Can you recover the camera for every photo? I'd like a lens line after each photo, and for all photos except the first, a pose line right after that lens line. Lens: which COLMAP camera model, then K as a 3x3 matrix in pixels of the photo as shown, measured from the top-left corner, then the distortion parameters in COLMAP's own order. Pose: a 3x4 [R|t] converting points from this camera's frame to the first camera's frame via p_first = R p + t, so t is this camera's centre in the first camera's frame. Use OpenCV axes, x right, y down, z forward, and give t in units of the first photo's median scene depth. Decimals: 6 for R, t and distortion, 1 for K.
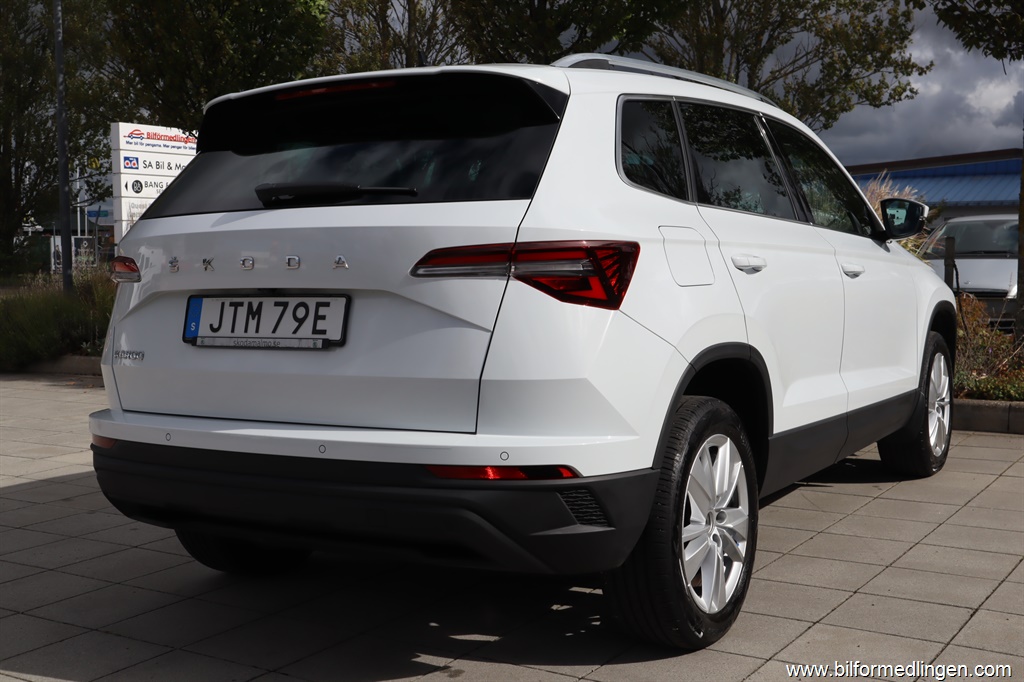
lens RADIAL K [[1210.1, 0, 509.0], [0, 1210.1, 338.6], [0, 0, 1]] dist [0.032327, 0.000000]
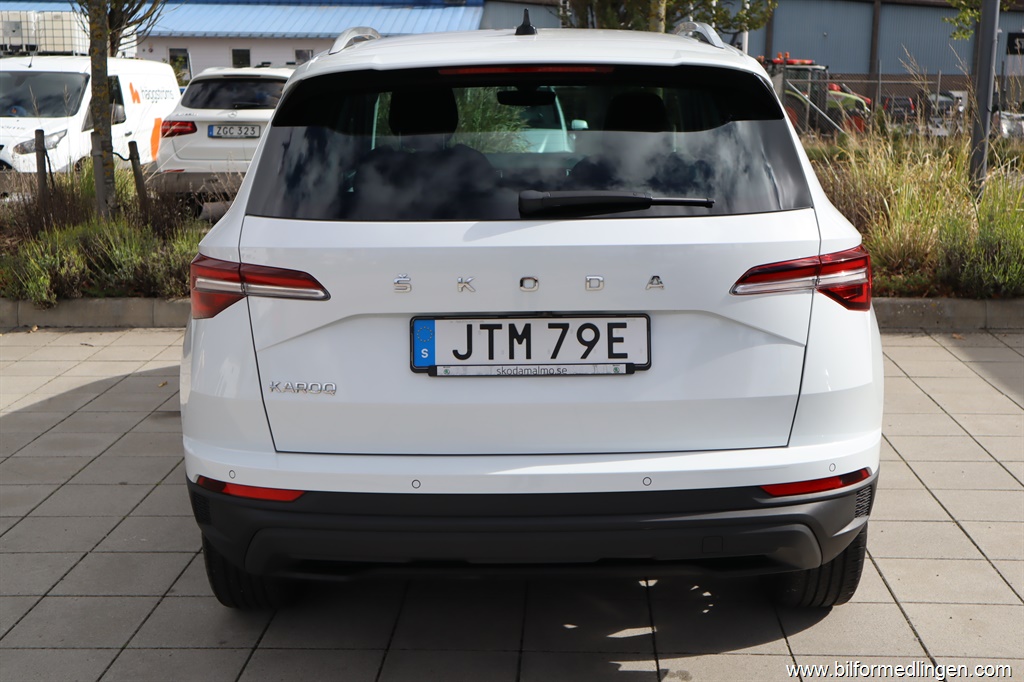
lens RADIAL K [[1330.7, 0, 509.8], [0, 1330.7, 335.4], [0, 0, 1]] dist [0.043354, 0.000000]
pose [[0.853732, -0.086130, 0.513540, -0.727710], [0.026216, 0.992084, 0.122807, -0.143973], [-0.520053, -0.091381, 0.849232, 0.173162]]
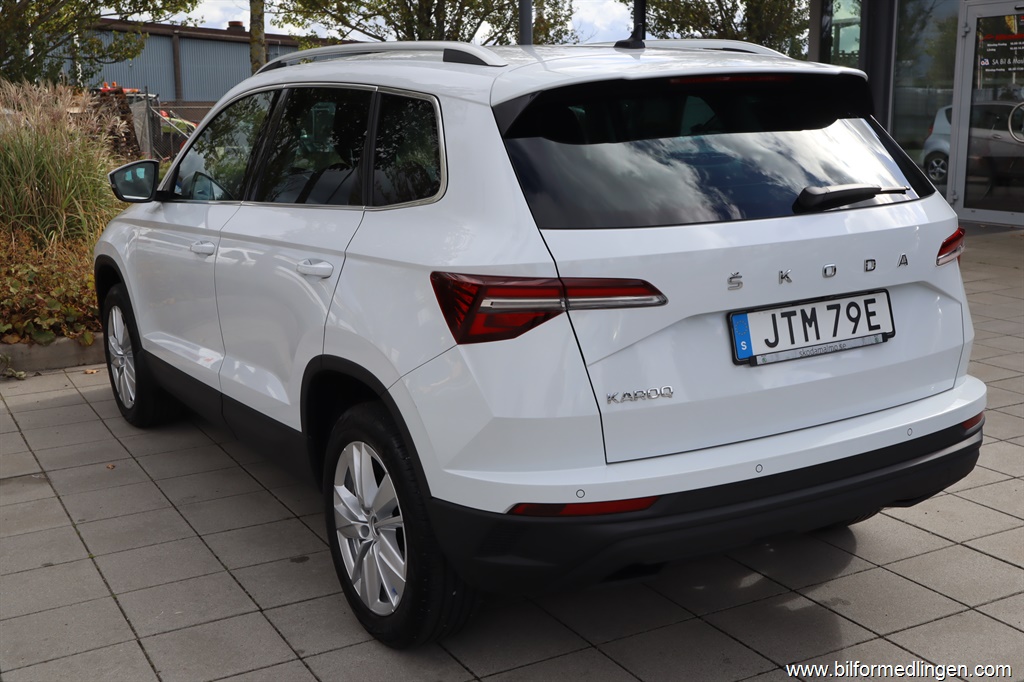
lens RADIAL K [[1210.1, 0, 506.1], [0, 1210.1, 343.2], [0, 0, 1]] dist [0.032327, 0.000000]
pose [[0.452358, -0.169845, 0.875514, -1.195893], [0.073924, 0.985461, 0.152980, -0.172769], [-0.888767, -0.004480, 0.458337, 0.776490]]
